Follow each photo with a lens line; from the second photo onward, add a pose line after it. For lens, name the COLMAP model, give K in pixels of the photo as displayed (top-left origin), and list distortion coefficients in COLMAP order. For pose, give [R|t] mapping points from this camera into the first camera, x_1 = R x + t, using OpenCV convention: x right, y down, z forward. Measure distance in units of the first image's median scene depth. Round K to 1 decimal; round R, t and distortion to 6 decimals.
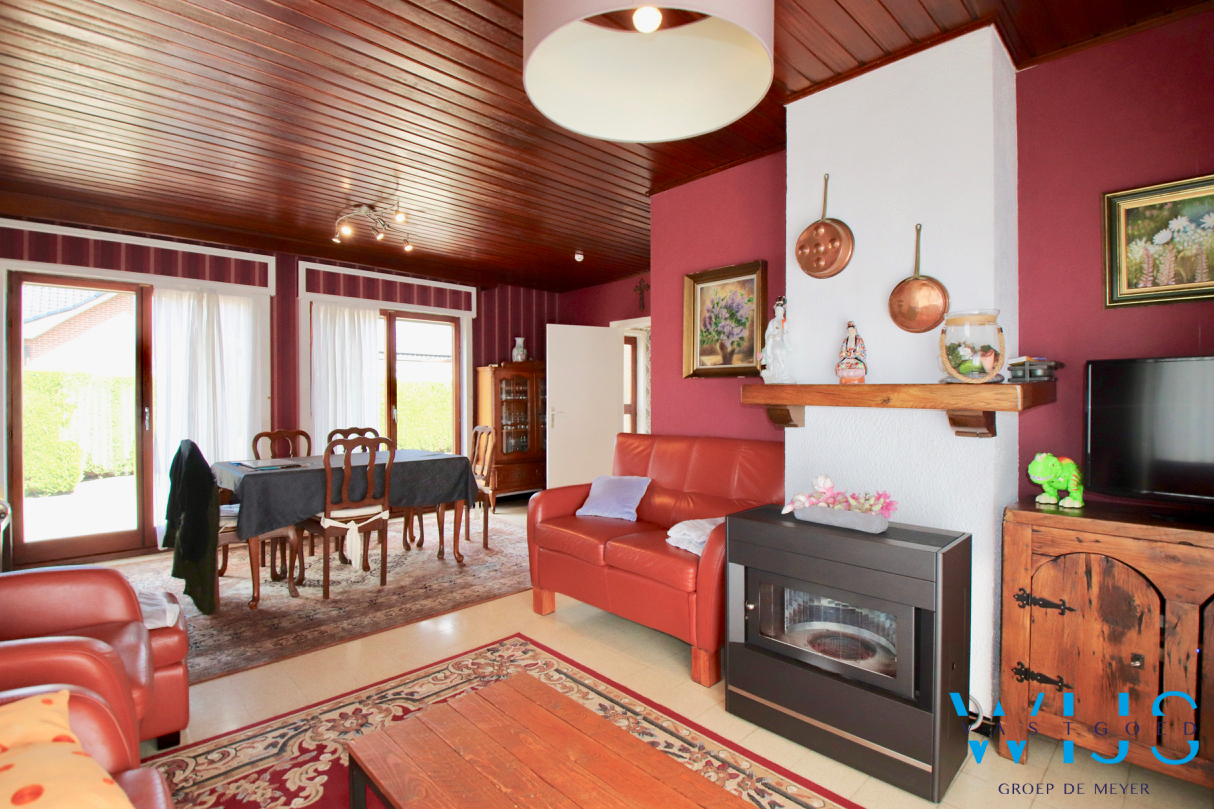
lens RADIAL K [[565.1, 0, 608.9], [0, 565.1, 399.4], [0, 0, 1]] dist [-0.004076, -0.003186]
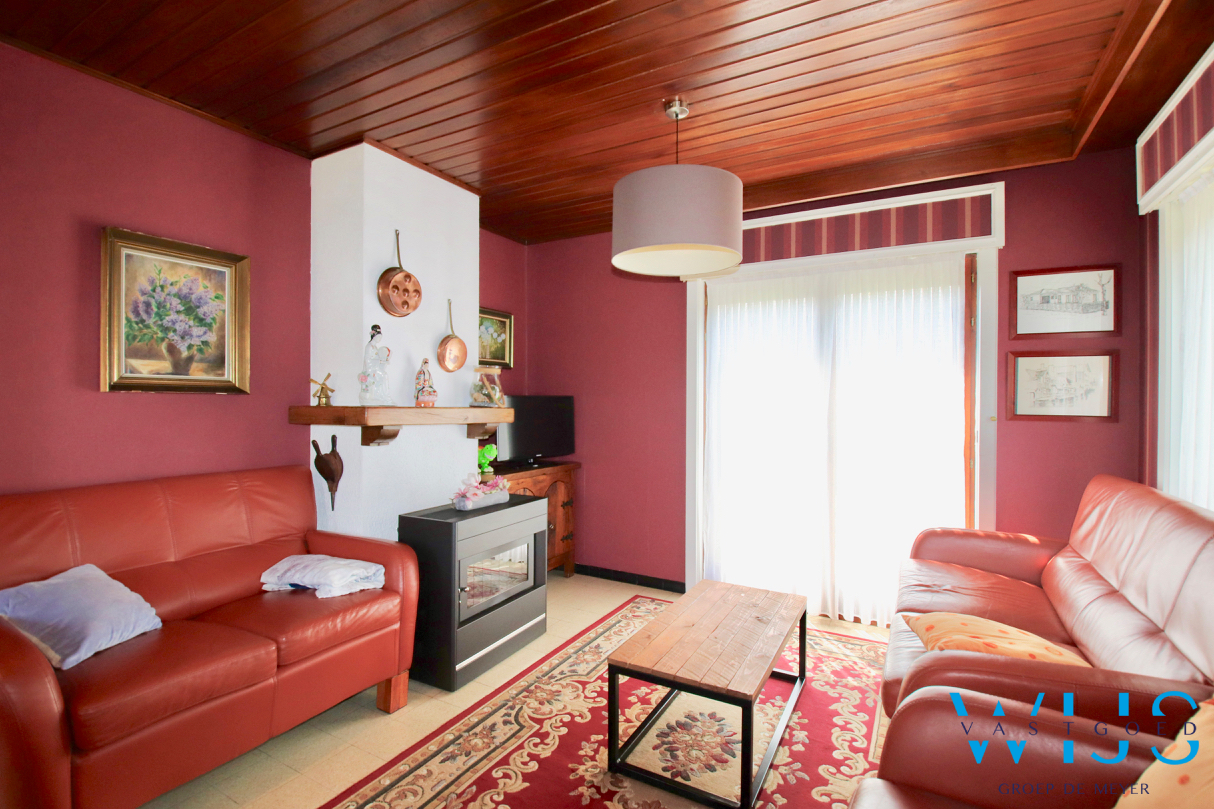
lens RADIAL K [[565.1, 0, 610.4], [0, 565.1, 399.3], [0, 0, 1]] dist [-0.004076, -0.003186]
pose [[-0.294594, -0.002133, 0.955620, -0.652042], [-0.004428, 0.999990, 0.000867, -0.033170], [-0.955612, -0.003976, -0.294601, 0.680957]]
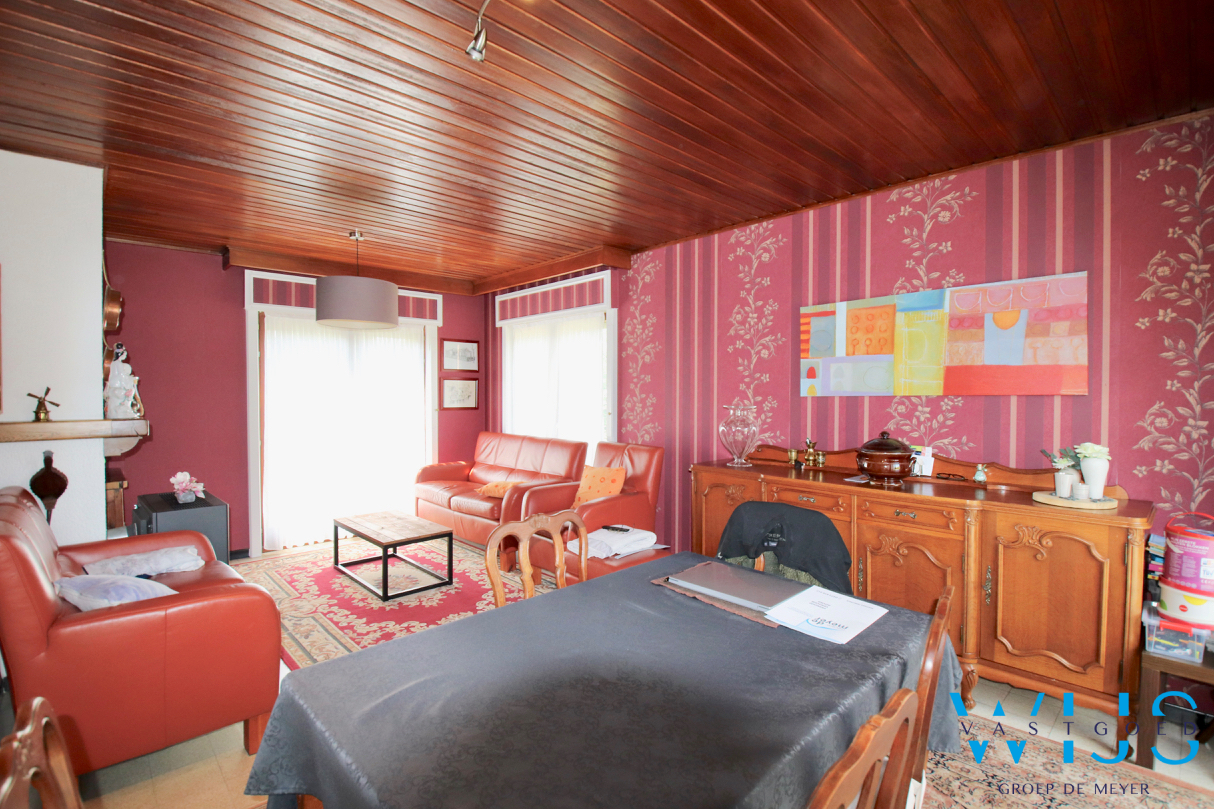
lens RADIAL K [[565.1, 0, 607.5], [0, 565.1, 405.5], [0, 0, 1]] dist [-0.004076, -0.003186]
pose [[-0.999970, 0.005132, 0.005746, -0.535612], [0.005264, 0.999717, 0.023186, -0.058850], [-0.005626, 0.023215, -0.999715, 1.661951]]
